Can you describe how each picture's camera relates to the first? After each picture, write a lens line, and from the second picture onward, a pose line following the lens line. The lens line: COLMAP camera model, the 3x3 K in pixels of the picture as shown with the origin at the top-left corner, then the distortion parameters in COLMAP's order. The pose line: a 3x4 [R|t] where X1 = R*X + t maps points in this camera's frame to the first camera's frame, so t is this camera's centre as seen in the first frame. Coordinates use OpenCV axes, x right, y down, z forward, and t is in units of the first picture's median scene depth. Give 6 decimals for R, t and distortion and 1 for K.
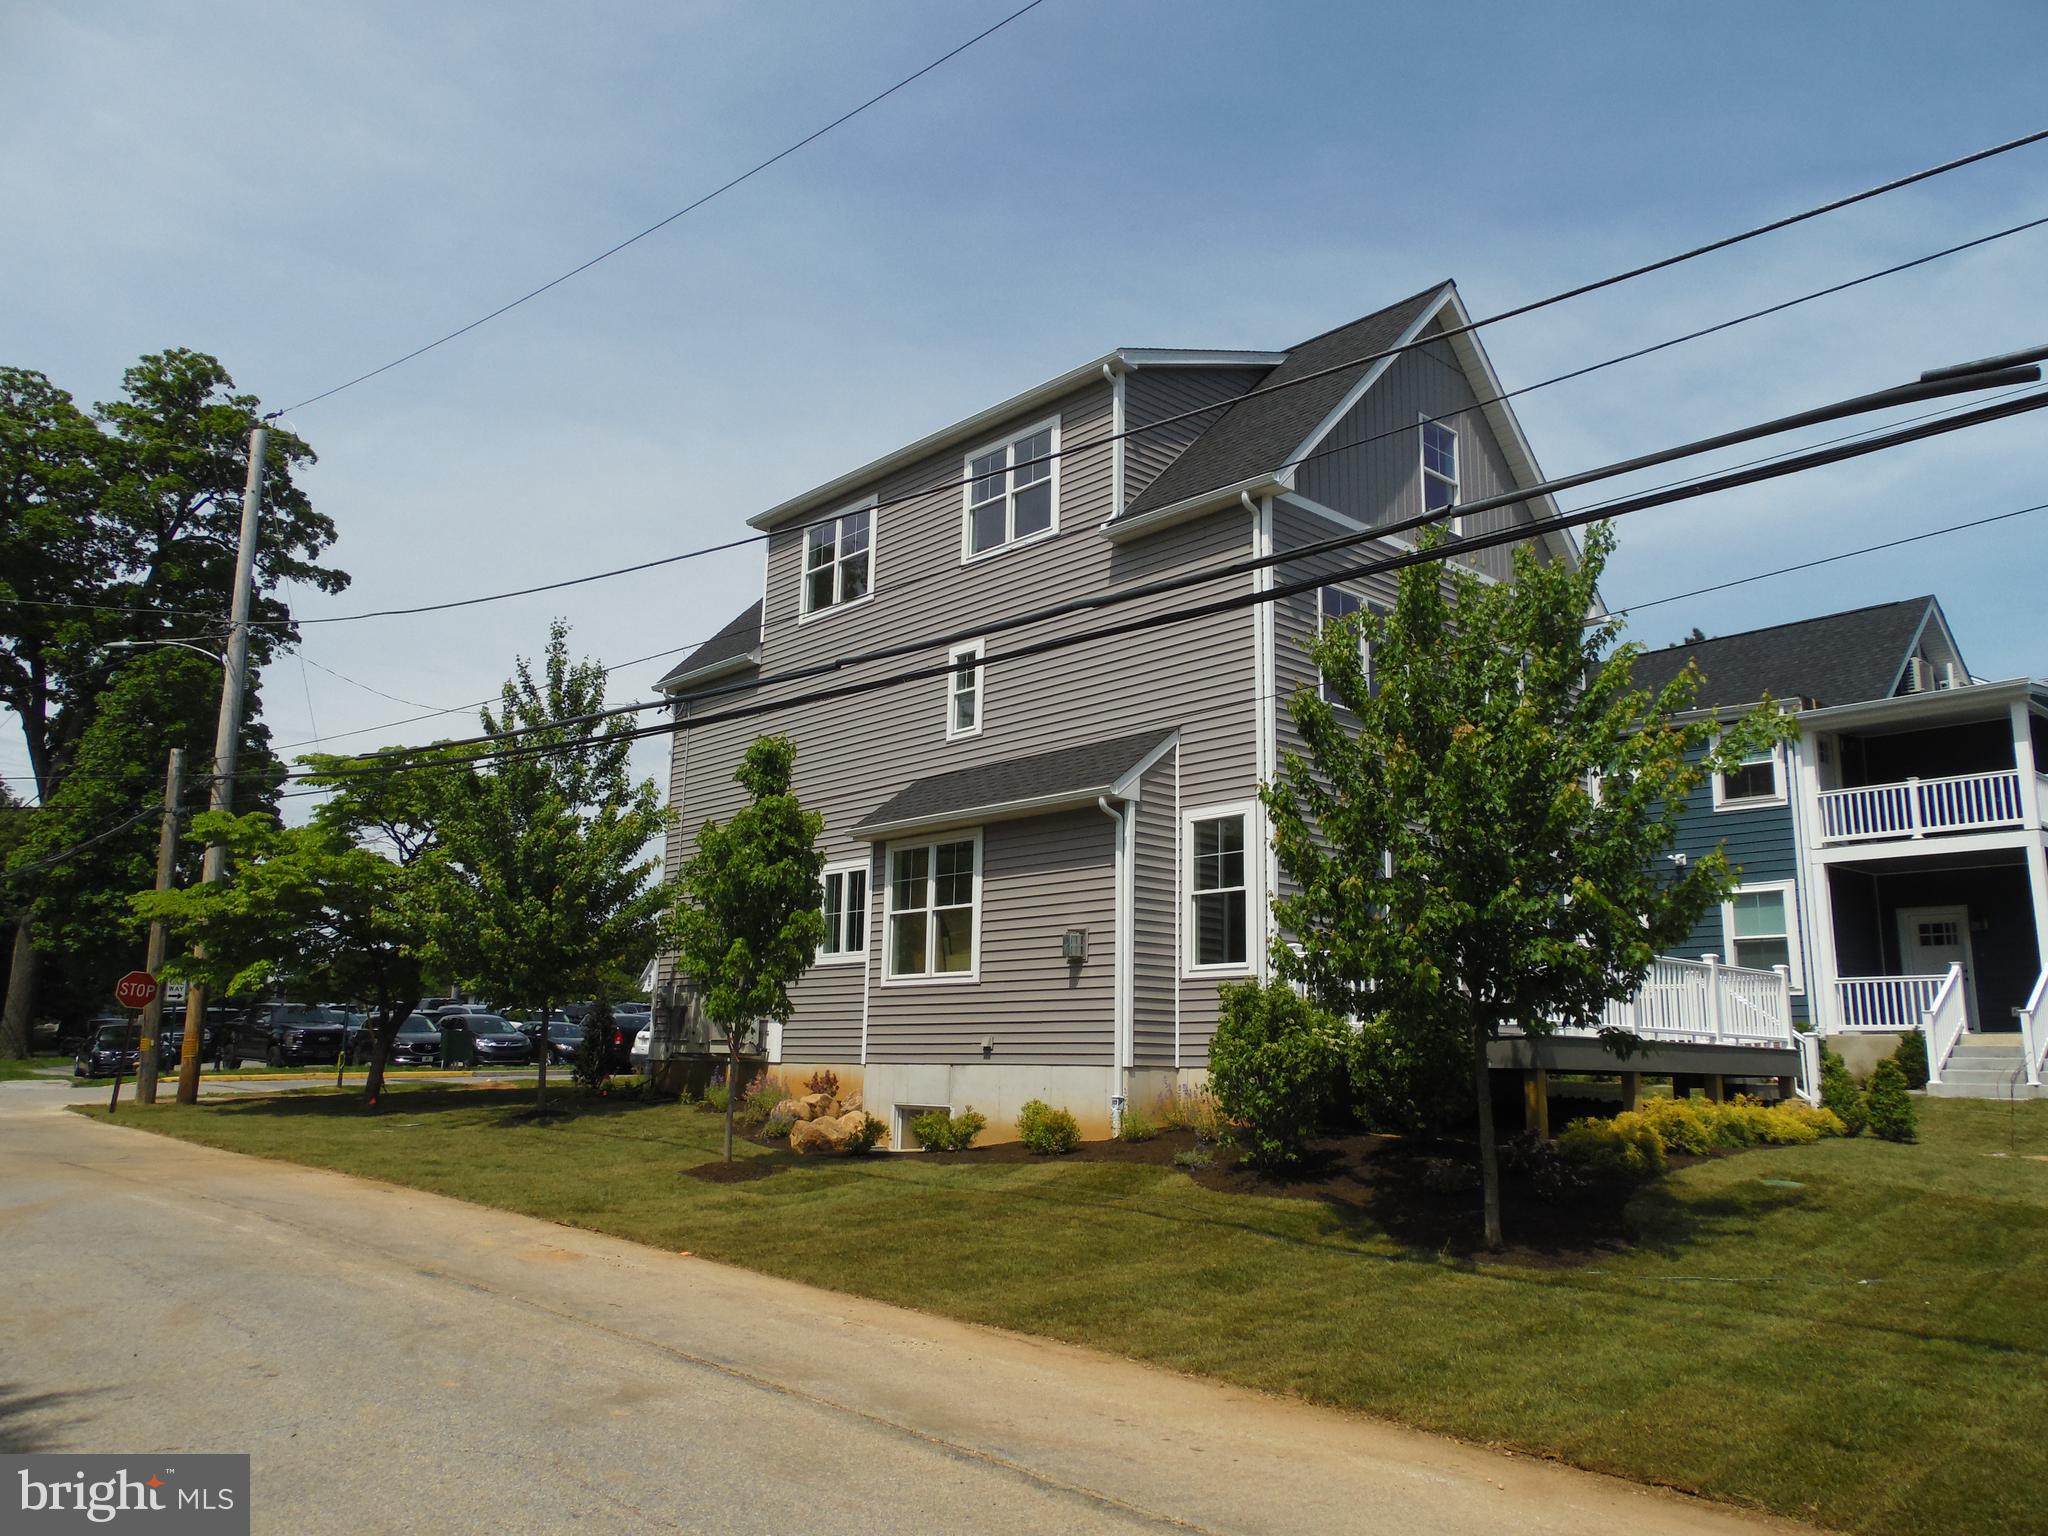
lens RADIAL K [[1521.4, 0, 1024.0], [0, 1521.4, 768.0], [0, 0, 1]] dist [-0.050925, 0.115648]
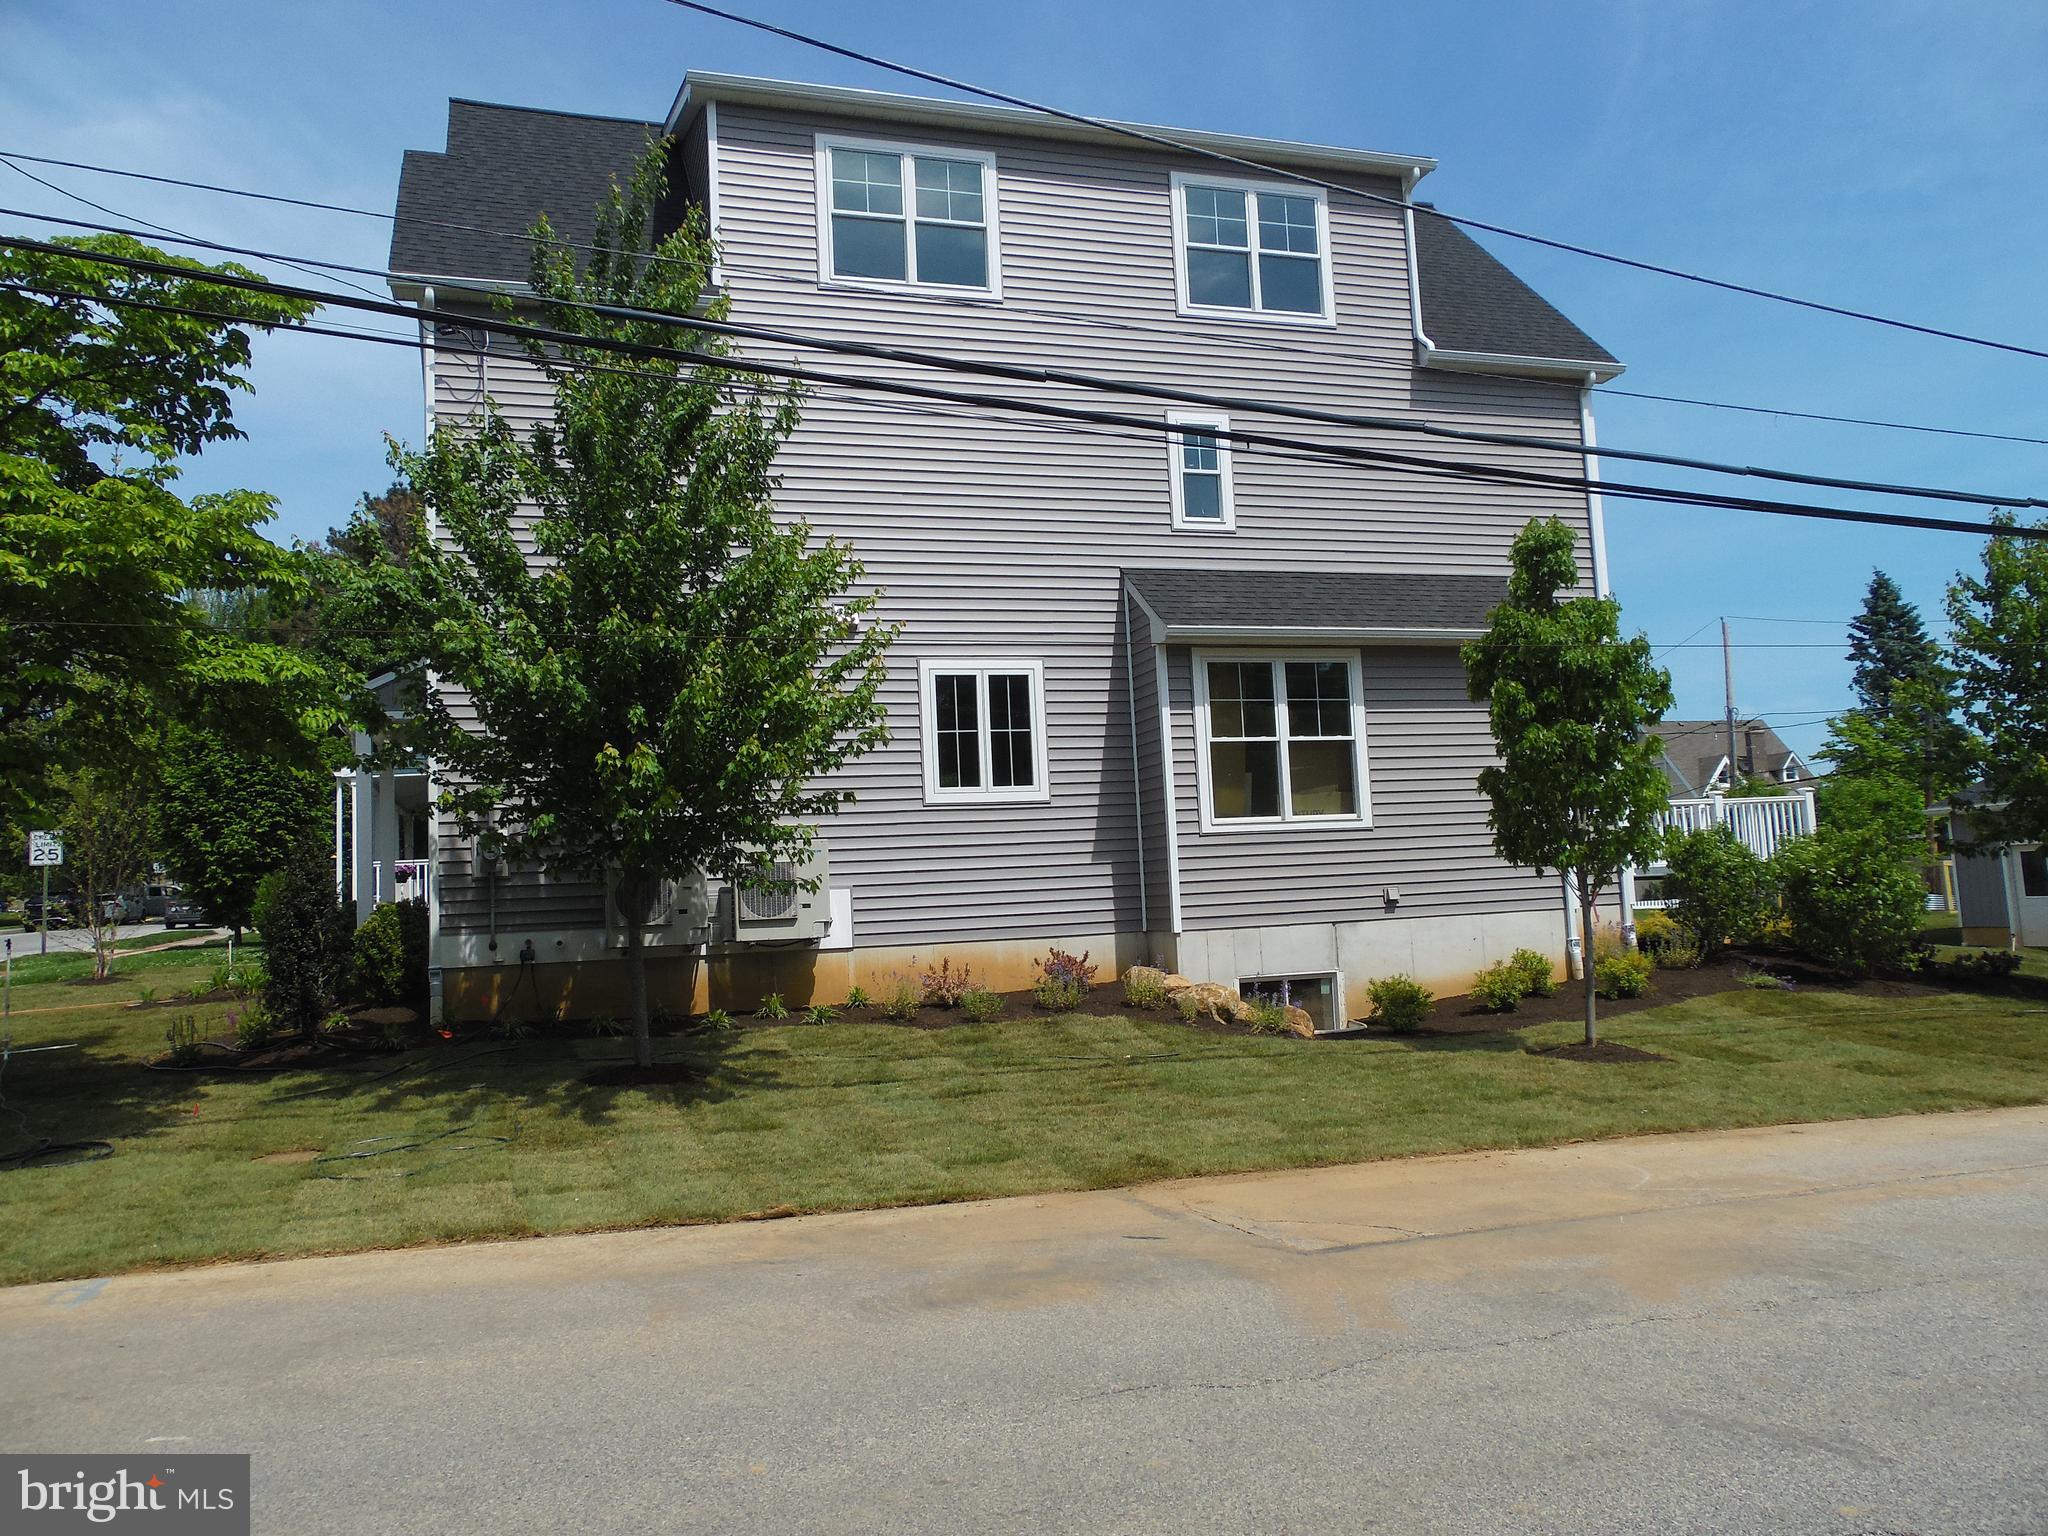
lens RADIAL K [[1521.4, 0, 1024.0], [0, 1521.4, 768.0], [0, 0, 1]] dist [-0.050925, 0.115648]
pose [[0.419801, 0.044157, 0.906541, -0.867618], [-0.125096, 0.992098, 0.009605, 0.118663], [-0.898954, -0.117437, 0.422008, 0.780806]]
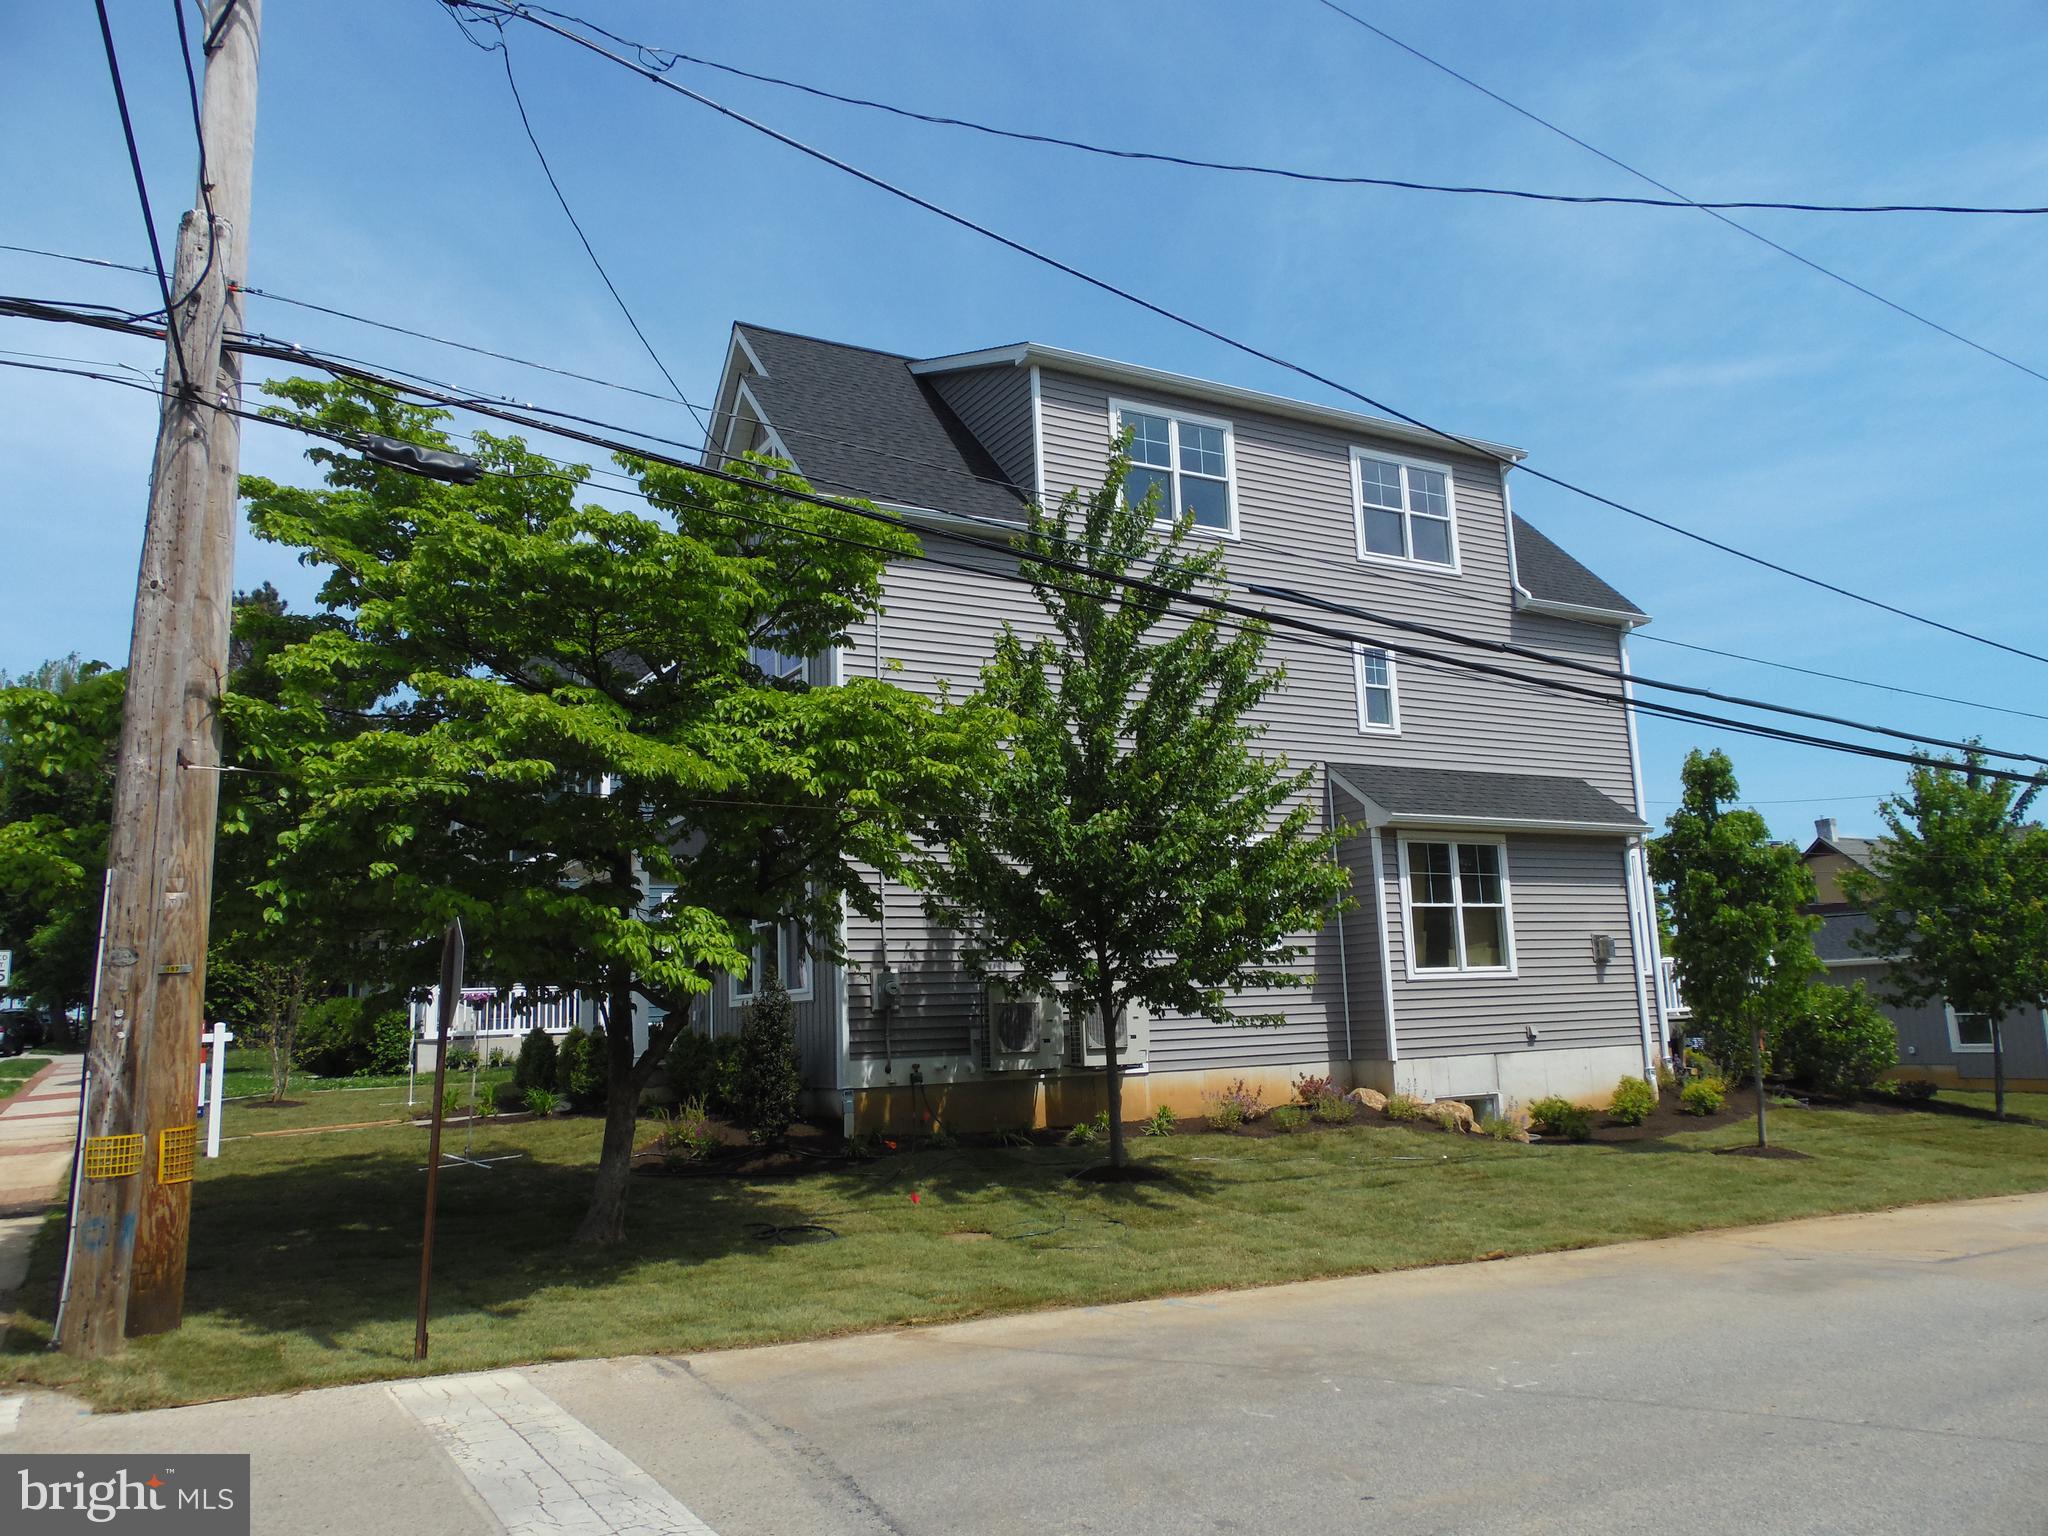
lens RADIAL K [[1521.4, 0, 1024.0], [0, 1521.4, 768.0], [0, 0, 1]] dist [-0.050925, 0.115648]
pose [[0.224053, 0.138209, 0.964727, -1.135291], [-0.151195, 0.982838, -0.105689, 0.155367], [-0.962777, -0.122182, 0.241104, 1.051488]]
